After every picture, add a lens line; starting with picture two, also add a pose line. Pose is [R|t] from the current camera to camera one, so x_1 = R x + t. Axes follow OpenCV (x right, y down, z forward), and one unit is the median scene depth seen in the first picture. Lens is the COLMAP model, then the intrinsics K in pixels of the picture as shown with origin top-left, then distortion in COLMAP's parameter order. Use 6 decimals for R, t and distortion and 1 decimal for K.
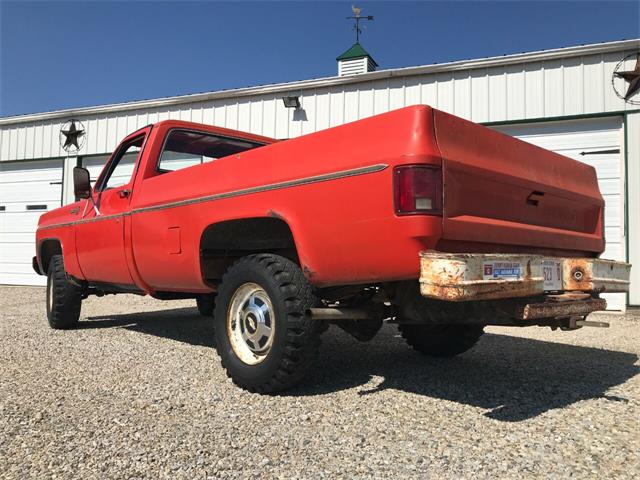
lens RADIAL K [[526.2, 0, 317.0], [0, 526.2, 236.6], [0, 0, 1]] dist [0.014653, -0.010532]
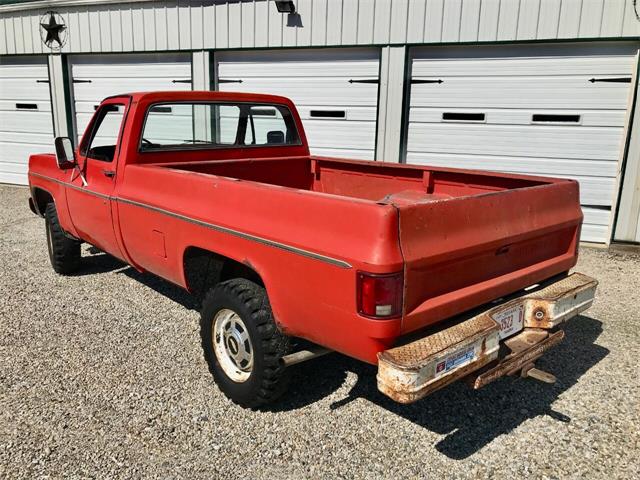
lens RADIAL K [[526.2, 0, 317.0], [0, 526.2, 236.6], [0, 0, 1]] dist [0.014653, -0.010532]
pose [[0.999903, 0.009267, -0.010413, 0.054602], [-0.006024, 0.960943, 0.276679, -0.337588], [0.012571, -0.276590, 0.960906, 0.021418]]
